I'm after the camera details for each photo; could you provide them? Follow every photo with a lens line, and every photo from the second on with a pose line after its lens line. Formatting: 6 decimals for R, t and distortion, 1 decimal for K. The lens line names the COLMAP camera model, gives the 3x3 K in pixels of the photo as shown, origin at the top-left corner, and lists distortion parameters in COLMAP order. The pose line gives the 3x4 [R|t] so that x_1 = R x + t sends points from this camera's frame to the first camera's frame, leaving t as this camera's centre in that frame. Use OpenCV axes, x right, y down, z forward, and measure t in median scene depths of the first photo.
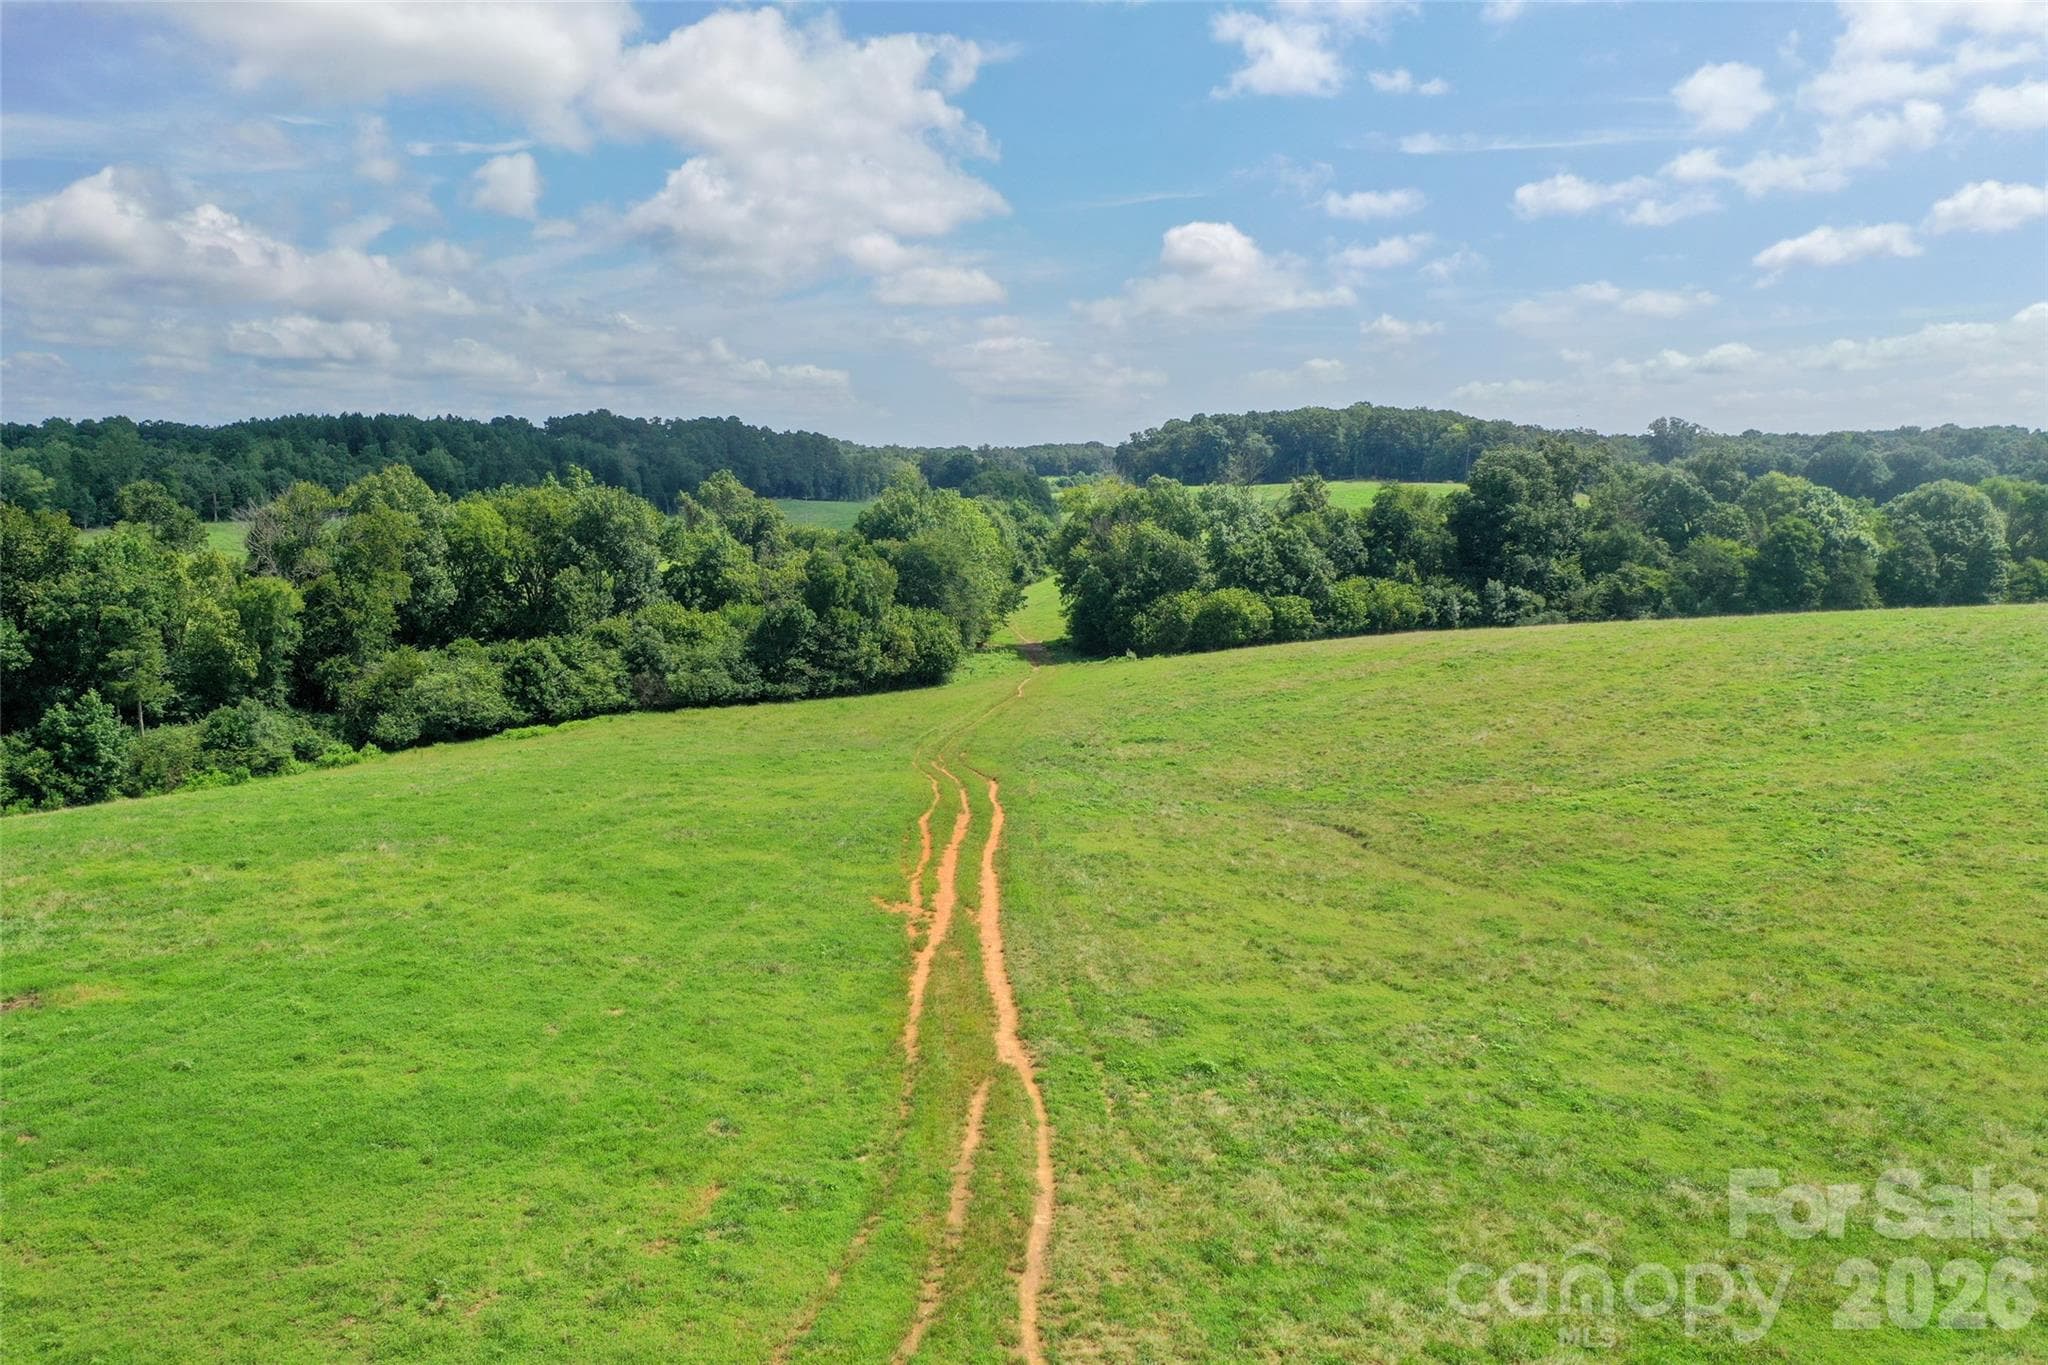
lens RADIAL K [[1599.5, 0, 1017.5], [0, 1599.5, 682.1], [0, 0, 1]] dist [-0.017714, 0.007756]
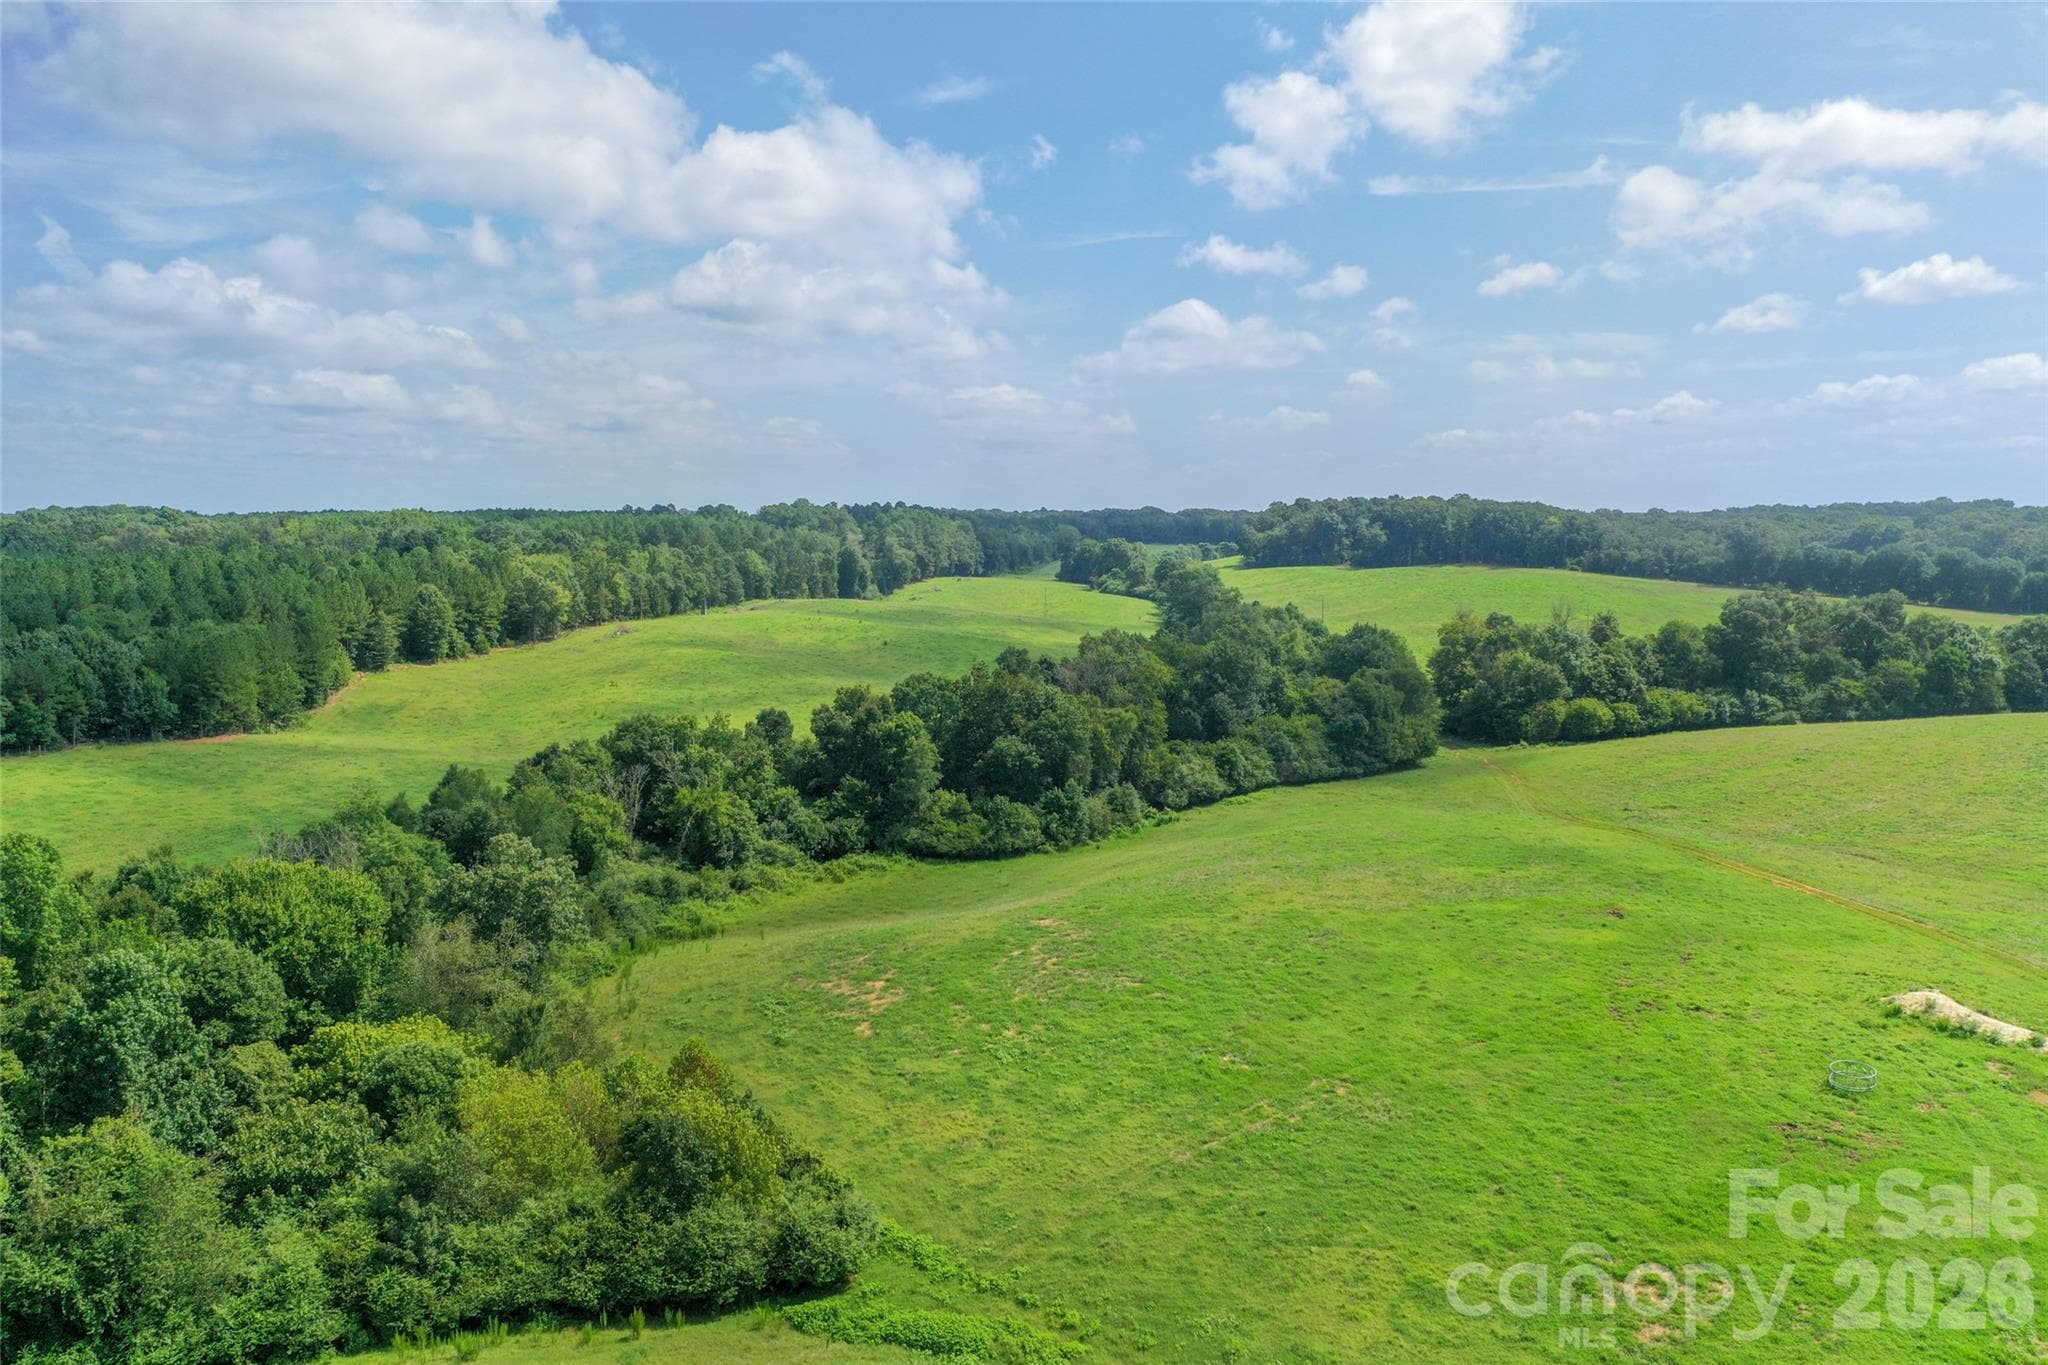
lens RADIAL K [[1599.5, 0, 1015.7], [0, 1599.5, 685.7], [0, 0, 1]] dist [-0.017714, 0.007756]
pose [[0.999827, 0.000490, 0.018567, -0.409566], [-0.000067, 0.999741, -0.022769, -0.034909], [-0.018573, 0.022764, 0.999568, -0.456997]]
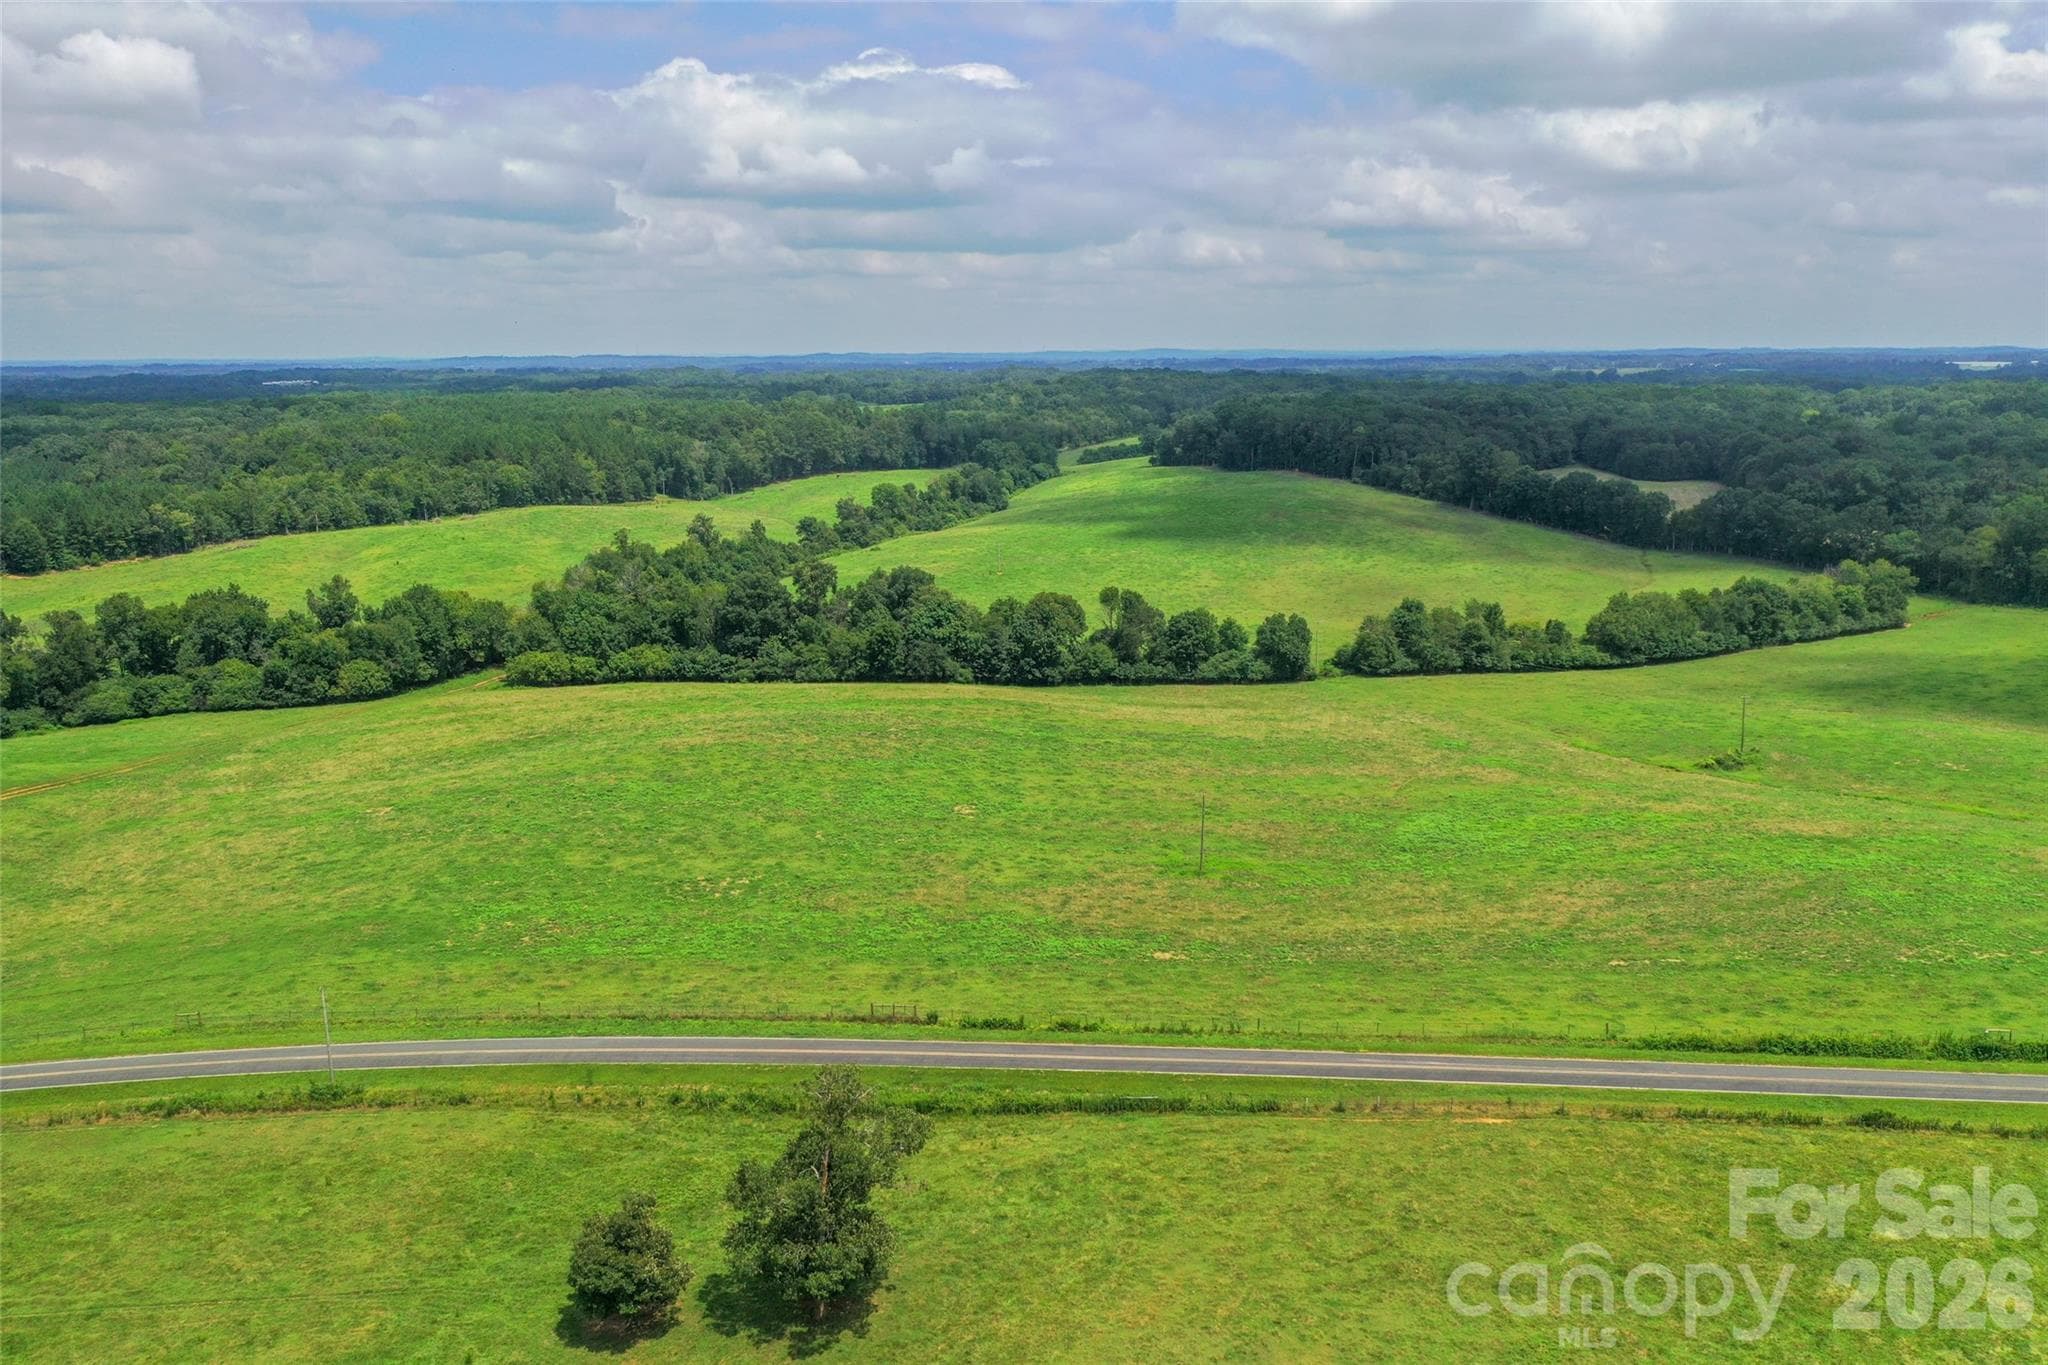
lens RADIAL K [[1599.5, 0, 1031.4], [0, 1599.5, 669.5], [0, 0, 1]] dist [-0.017714, 0.007756]
pose [[0.955260, 0.055380, -0.290536, 1.167292], [-0.034759, 0.996527, 0.075665, -0.191612], [0.293718, -0.062181, 0.953868, -0.590941]]
